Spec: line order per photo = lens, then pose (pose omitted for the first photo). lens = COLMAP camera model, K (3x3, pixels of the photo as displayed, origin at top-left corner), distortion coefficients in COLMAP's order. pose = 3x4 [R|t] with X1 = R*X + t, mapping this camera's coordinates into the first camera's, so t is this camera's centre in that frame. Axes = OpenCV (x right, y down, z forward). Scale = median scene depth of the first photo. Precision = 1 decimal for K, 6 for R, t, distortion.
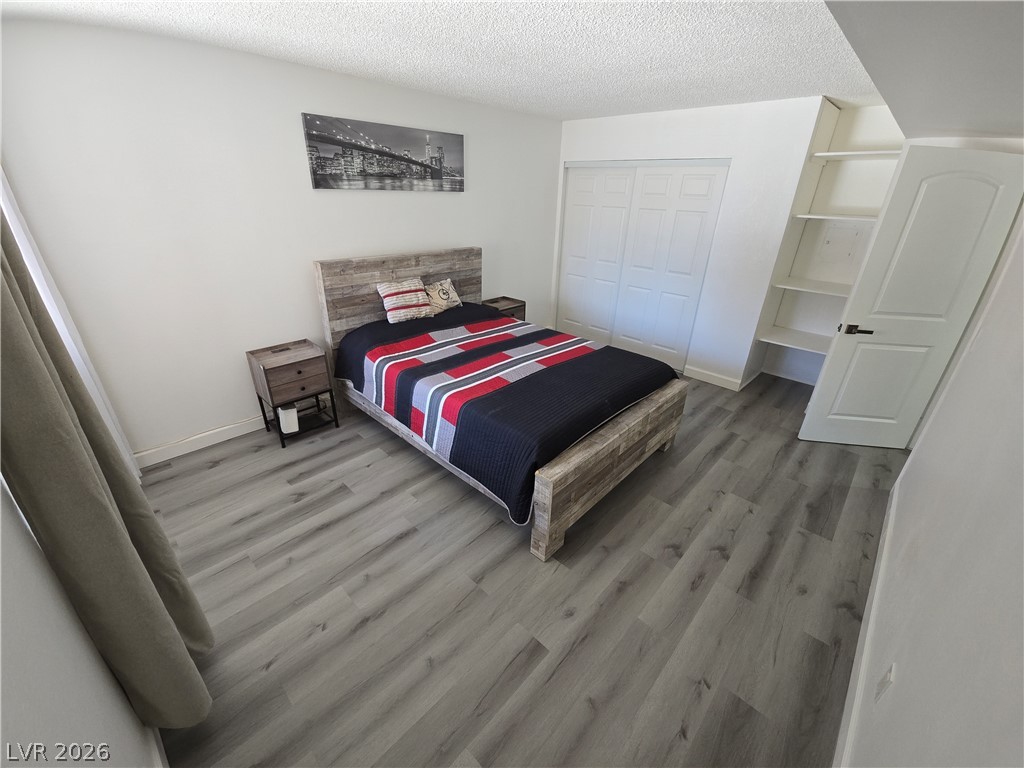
lens RADIAL K [[418.1, 0, 508.1], [0, 418.1, 381.4], [0, 0, 1]] dist [0.016704, -0.008503]
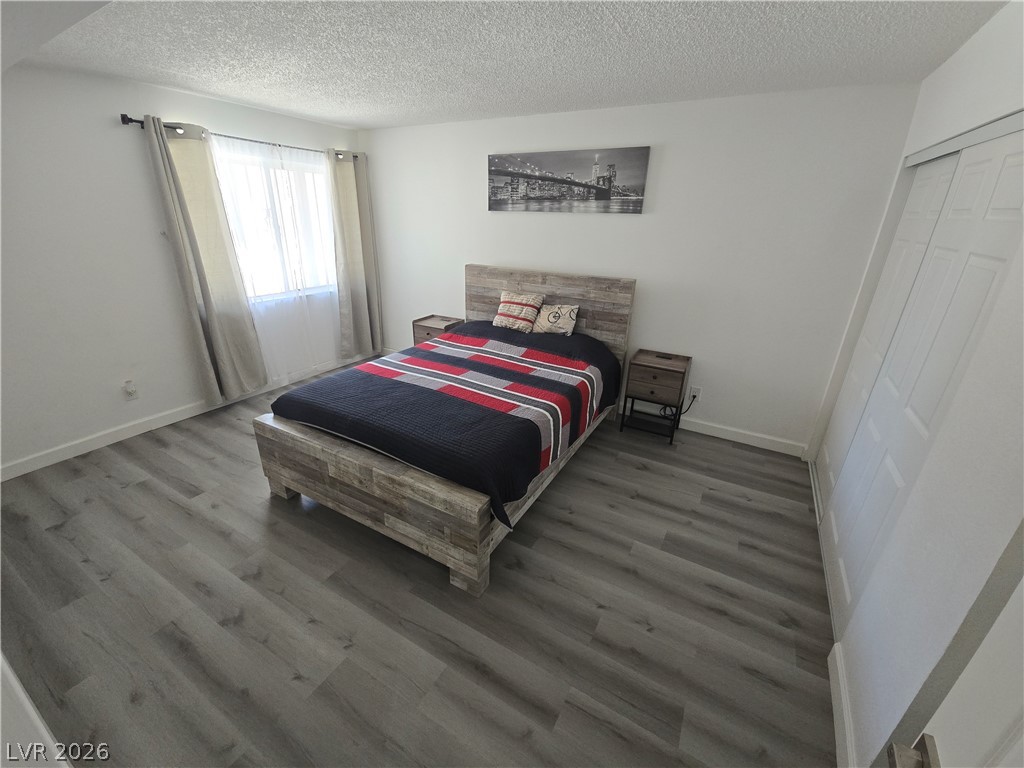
lens RADIAL K [[418.1, 0, 508.1], [0, 418.1, 381.4], [0, 0, 1]] dist [0.016704, -0.008503]
pose [[0.238818, 0.341854, -0.908901, 0.824447], [-0.419854, 0.880327, 0.220788, -0.275002], [0.875607, 0.328878, 0.353767, 0.691181]]
